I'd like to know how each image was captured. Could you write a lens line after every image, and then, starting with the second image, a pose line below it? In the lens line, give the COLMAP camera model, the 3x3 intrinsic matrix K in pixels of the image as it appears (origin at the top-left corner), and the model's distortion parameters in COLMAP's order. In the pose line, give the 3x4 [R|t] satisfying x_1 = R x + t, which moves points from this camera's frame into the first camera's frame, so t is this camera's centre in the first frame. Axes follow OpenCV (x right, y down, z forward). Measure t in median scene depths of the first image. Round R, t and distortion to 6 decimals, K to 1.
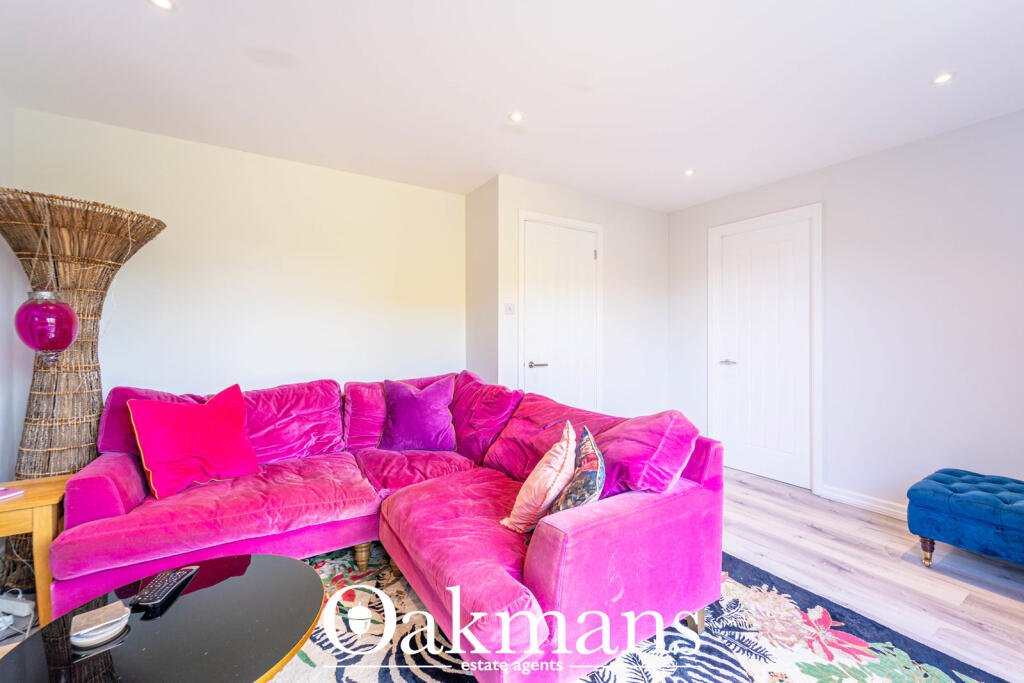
lens RADIAL K [[420.0, 0, 512.0], [0, 420.0, 341.5], [0, 0, 1]] dist [-0.000222, -0.000026]
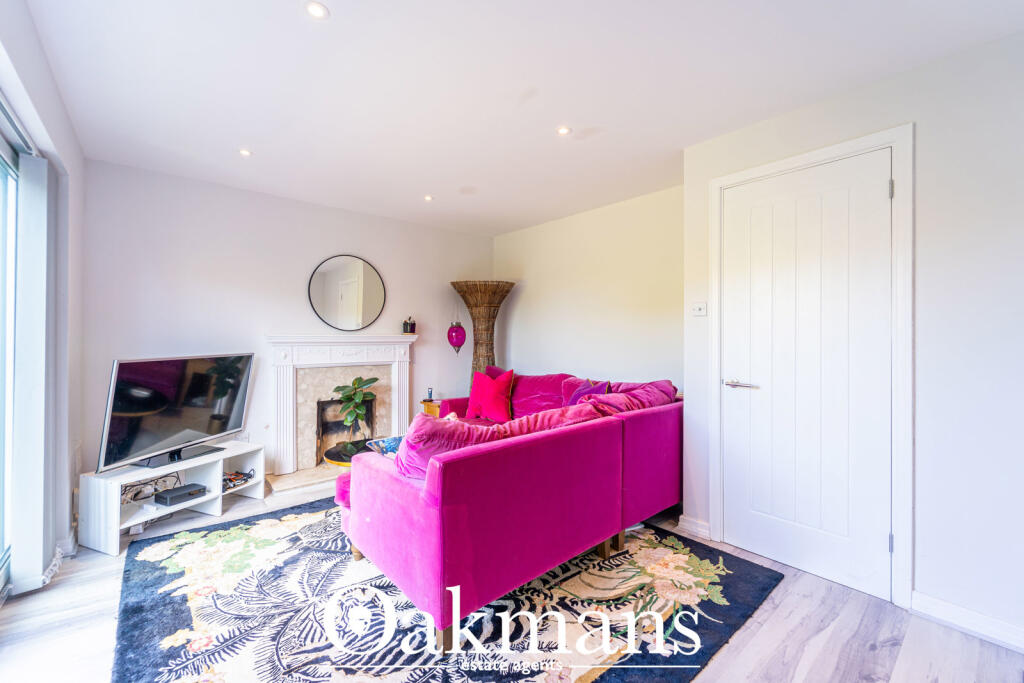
lens RADIAL K [[420.0, 0, 512.0], [0, 420.0, 341.5], [0, 0, 1]] dist [-0.000222, -0.000026]
pose [[0.175845, 0.005571, -0.984402, 0.688120], [-0.012486, 0.999916, 0.003429, -0.016561], [0.984339, 0.011689, 0.175899, 0.495531]]
